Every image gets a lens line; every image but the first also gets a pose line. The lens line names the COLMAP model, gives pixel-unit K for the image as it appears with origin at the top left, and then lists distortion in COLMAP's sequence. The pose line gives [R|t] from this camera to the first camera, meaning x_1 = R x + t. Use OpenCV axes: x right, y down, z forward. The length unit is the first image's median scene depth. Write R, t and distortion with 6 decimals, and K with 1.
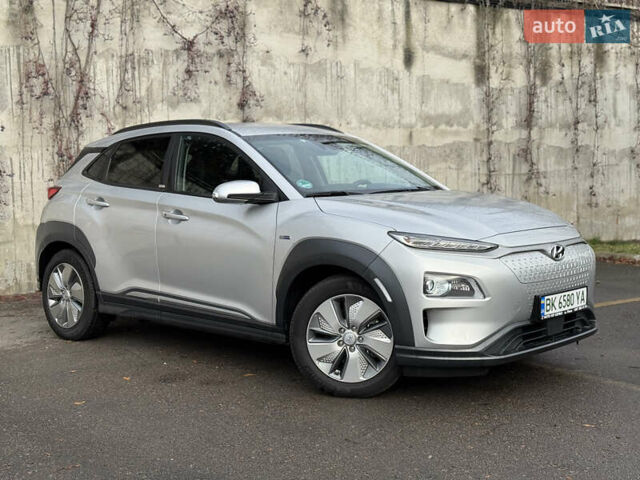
lens RADIAL K [[853.0, 0, 322.3], [0, 853.0, 231.9], [0, 0, 1]] dist [0.167991, -0.301319]
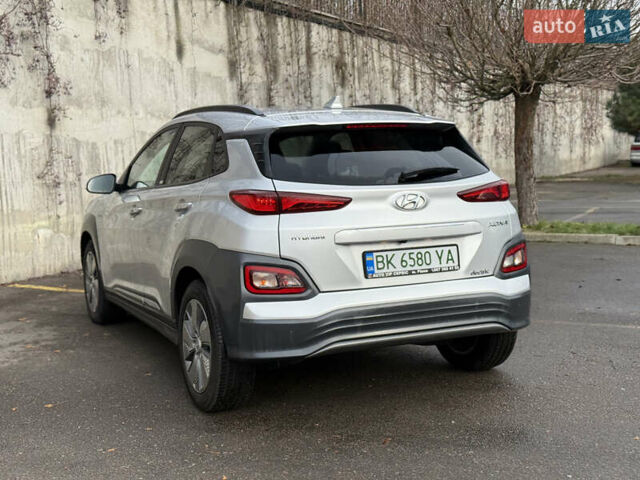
lens RADIAL K [[861.5, 0, 301.2], [0, 861.5, 239.5], [0, 0, 1]] dist [0.118222, -0.087321]
pose [[0.876093, -0.057873, 0.478657, -0.301294], [0.048586, 0.998313, 0.031776, -0.005349], [-0.479688, -0.004583, 0.877427, 0.036839]]
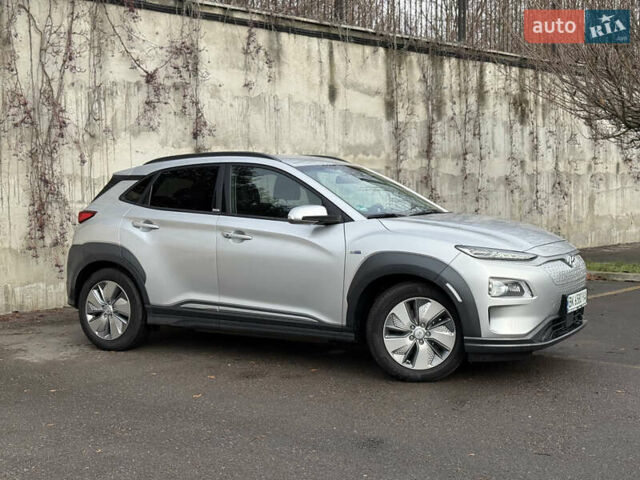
lens RADIAL K [[852.8, 0, 316.7], [0, 852.8, 239.9], [0, 0, 1]] dist [0.175857, -0.314203]
pose [[0.979323, -0.010561, 0.202025, -0.156357], [0.014298, 0.999752, -0.017051, 0.004207], [-0.201795, 0.019588, 0.979232, -0.074902]]
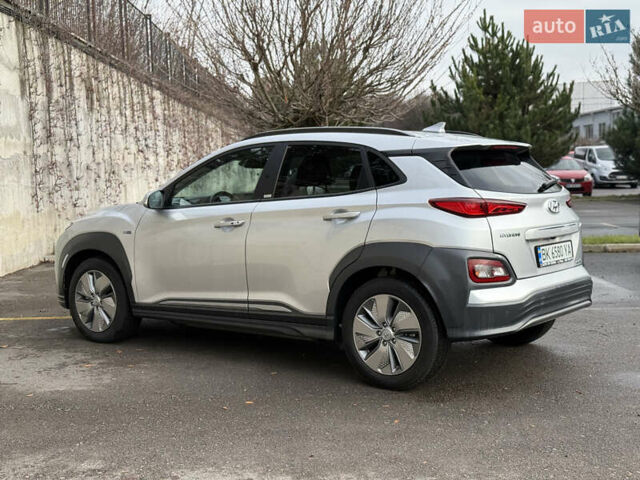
lens RADIAL K [[852.8, 0, 316.7], [0, 852.8, 239.9], [0, 0, 1]] dist [0.175857, -0.314203]
pose [[0.543269, -0.060514, 0.837375, -0.563613], [0.069308, 0.997227, 0.027100, -0.011569], [-0.836693, 0.043314, 0.545957, 0.196590]]
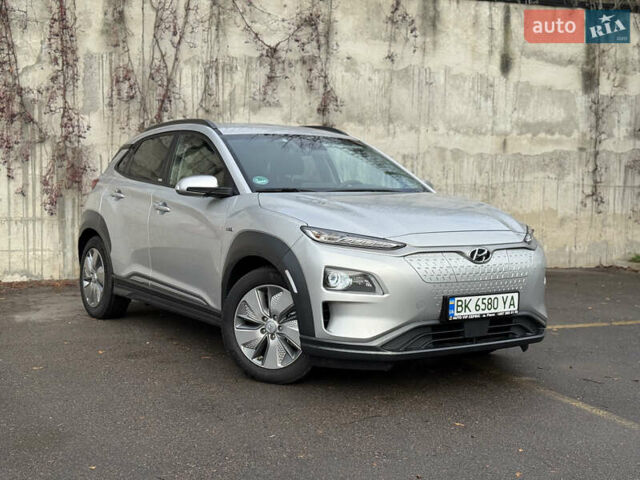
lens RADIAL K [[852.7, 0, 330.2], [0, 852.7, 241.8], [0, 0, 1]] dist [0.189205, -0.374587]
pose [[0.973995, 0.046502, -0.221744, 0.144892], [-0.046606, 0.998902, 0.004765, 0.005127], [0.221722, 0.005694, 0.975093, -0.003861]]
